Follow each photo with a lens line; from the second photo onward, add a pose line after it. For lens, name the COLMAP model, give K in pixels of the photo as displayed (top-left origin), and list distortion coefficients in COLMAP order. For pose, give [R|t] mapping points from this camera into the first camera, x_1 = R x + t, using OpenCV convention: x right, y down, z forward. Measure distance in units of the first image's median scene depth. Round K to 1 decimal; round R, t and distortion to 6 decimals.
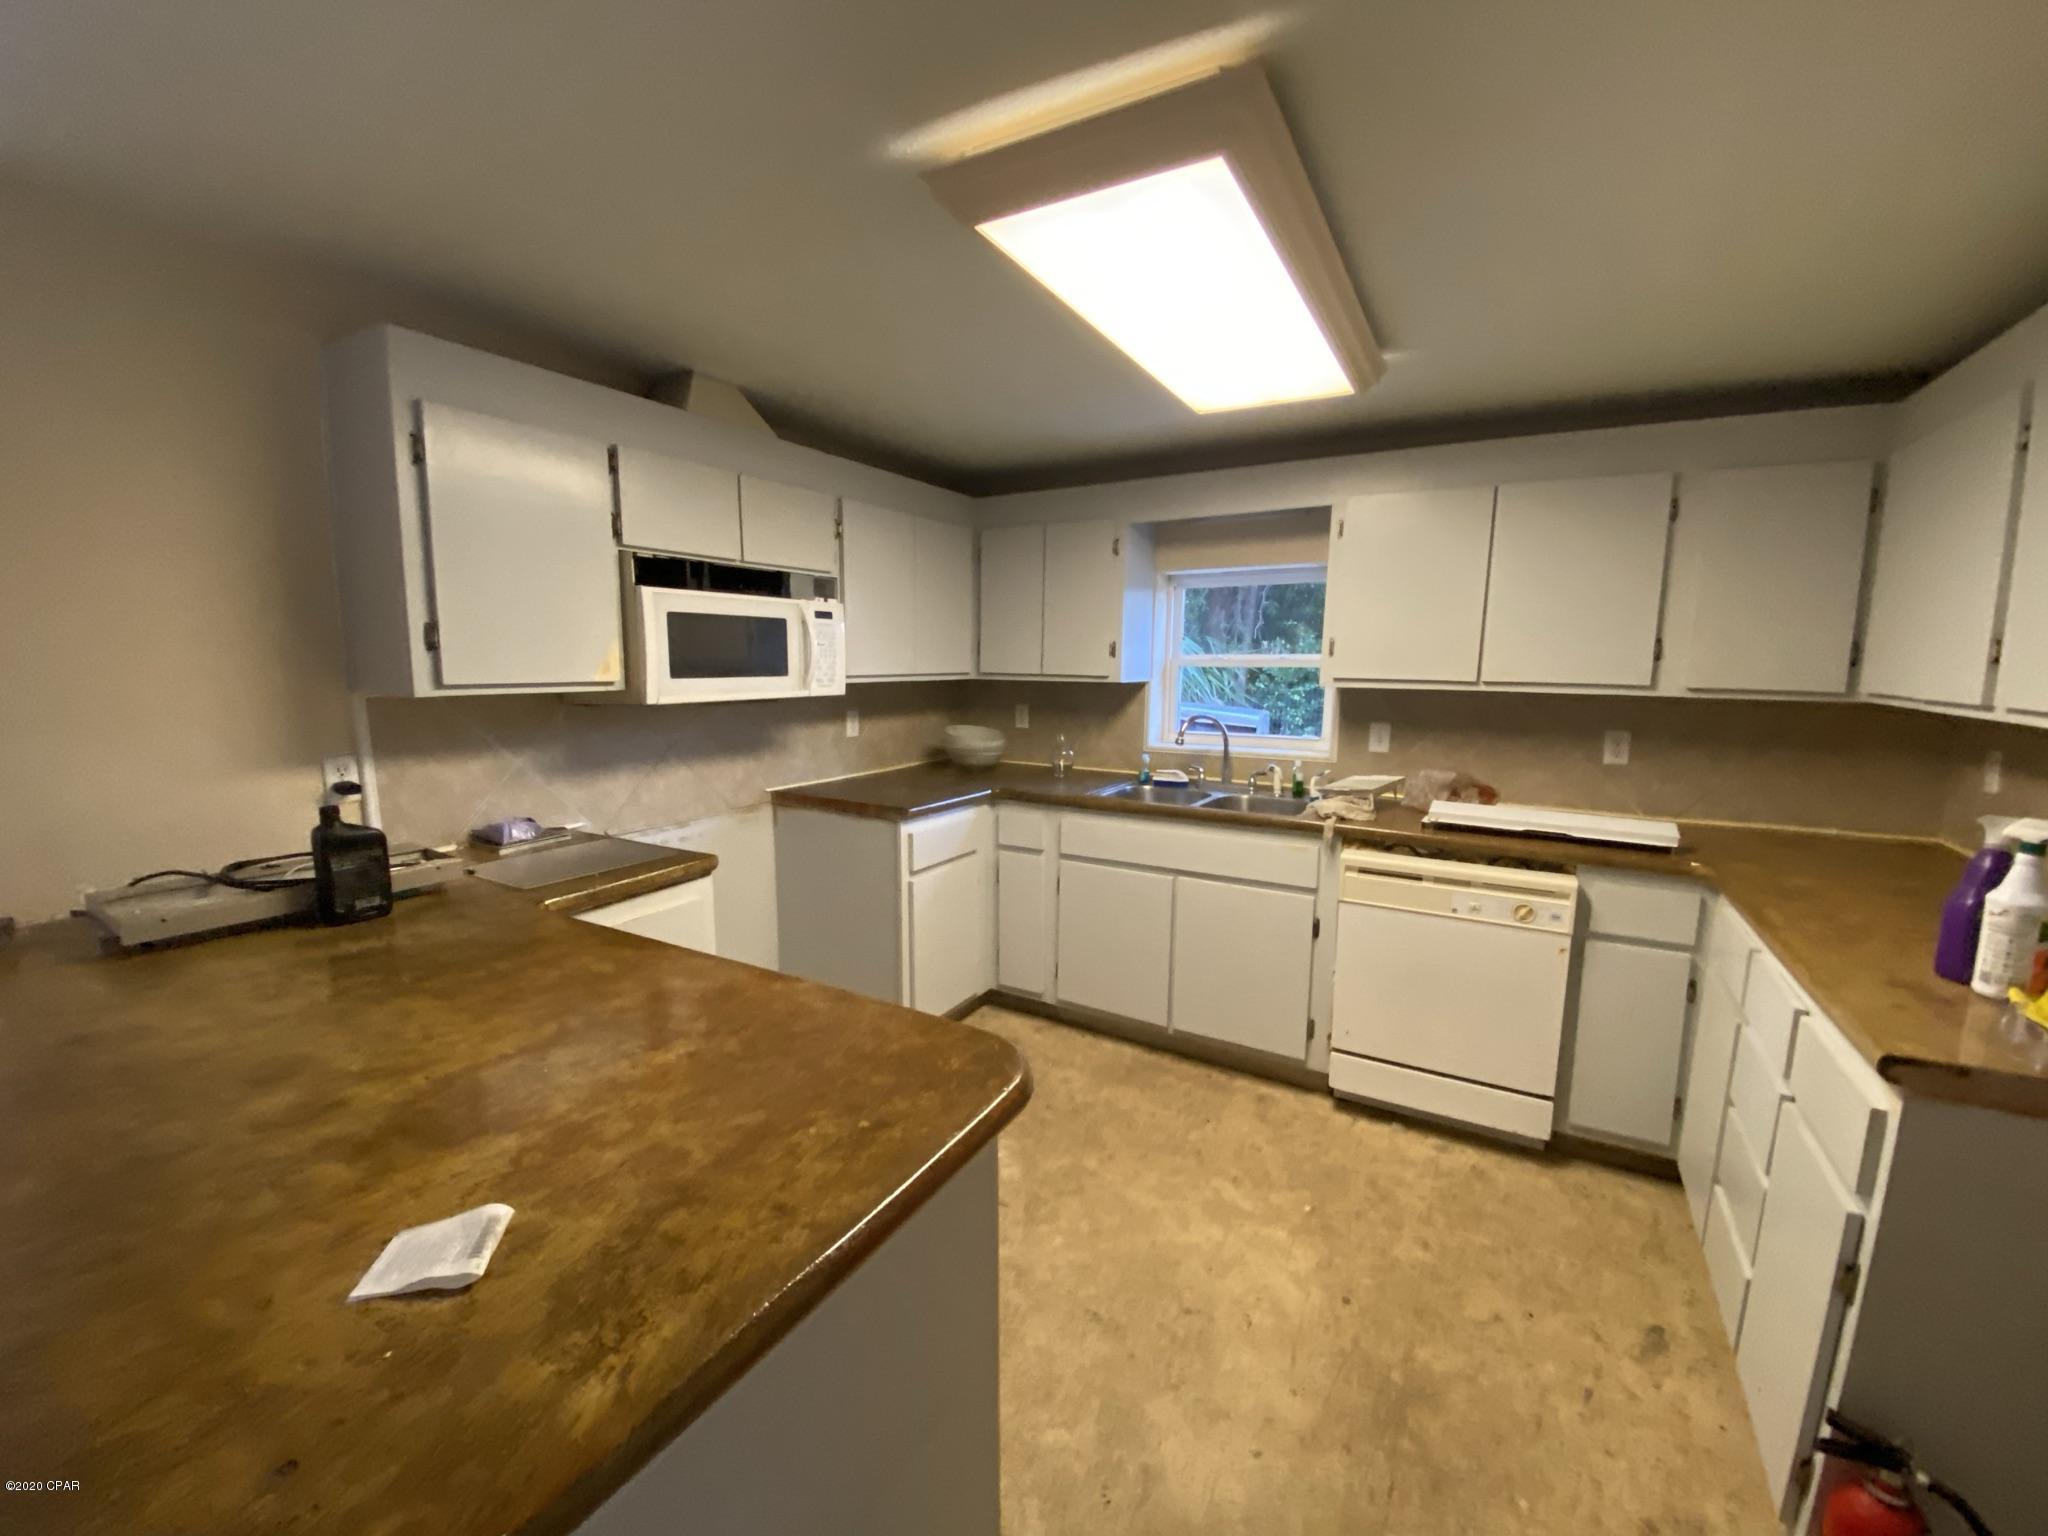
lens RADIAL K [[831.3, 0, 1008.0], [0, 831.3, 766.9], [0, 0, 1]] dist [-0.005917, -0.007573]
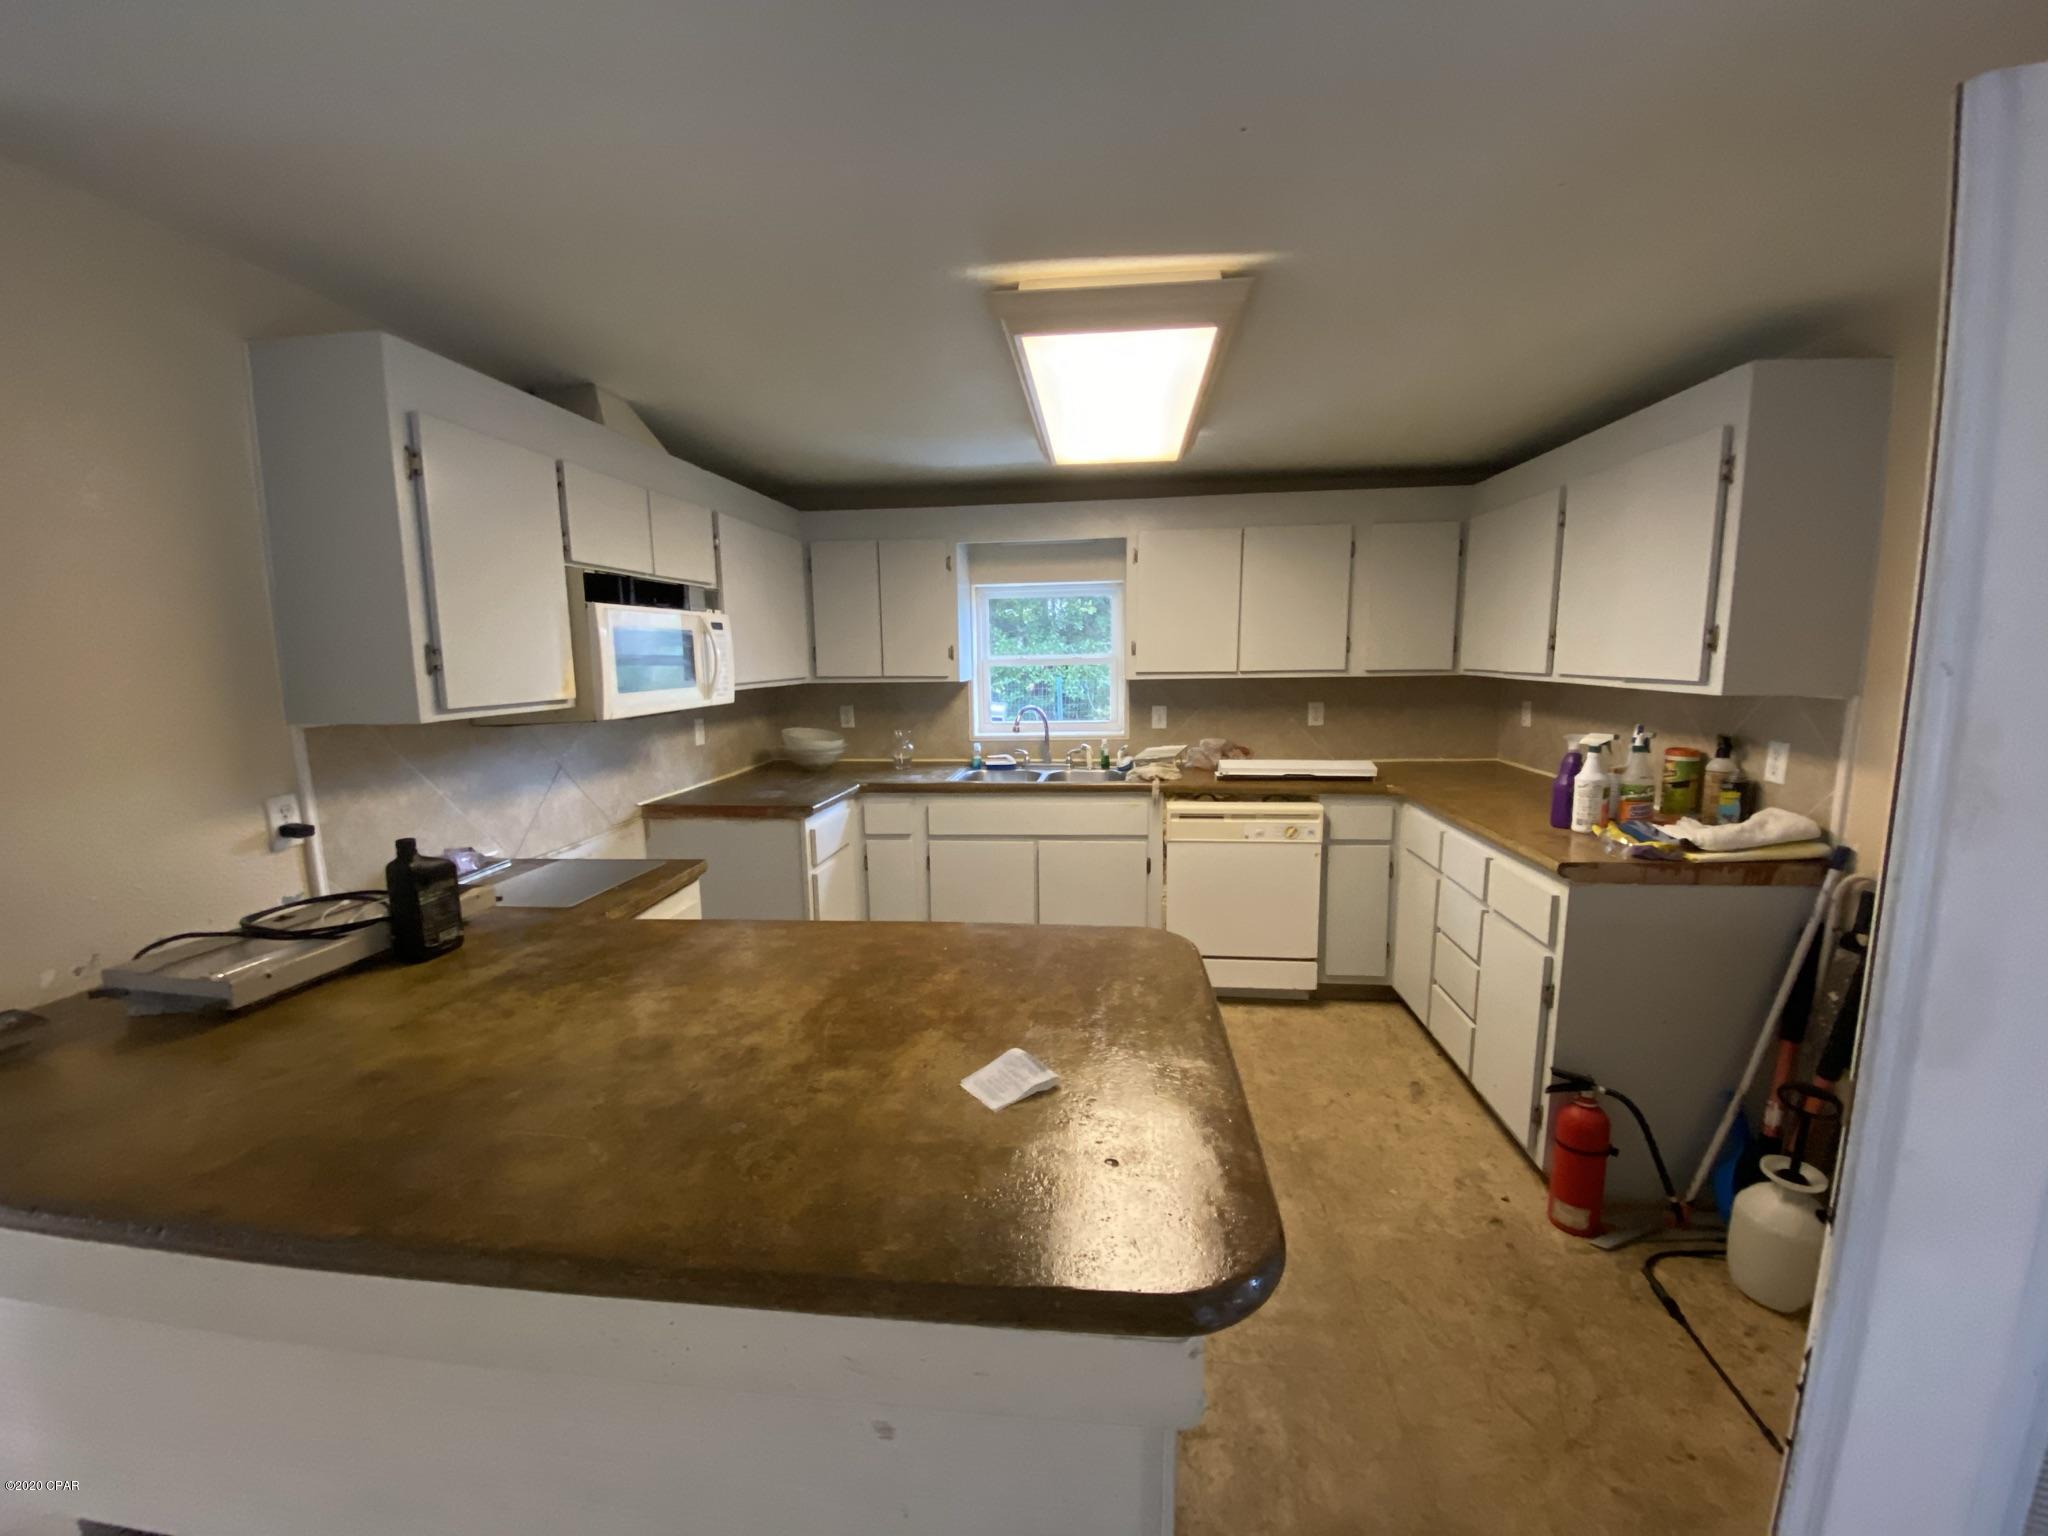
lens RADIAL K [[831.3, 0, 1007.8], [0, 831.3, 770.4], [0, 0, 1]] dist [-0.005917, -0.007573]
pose [[0.915071, -0.080441, 0.395190, -0.392465], [0.078211, 0.996699, 0.021780, 0.001414], [-0.395638, 0.010978, 0.918341, -0.115579]]
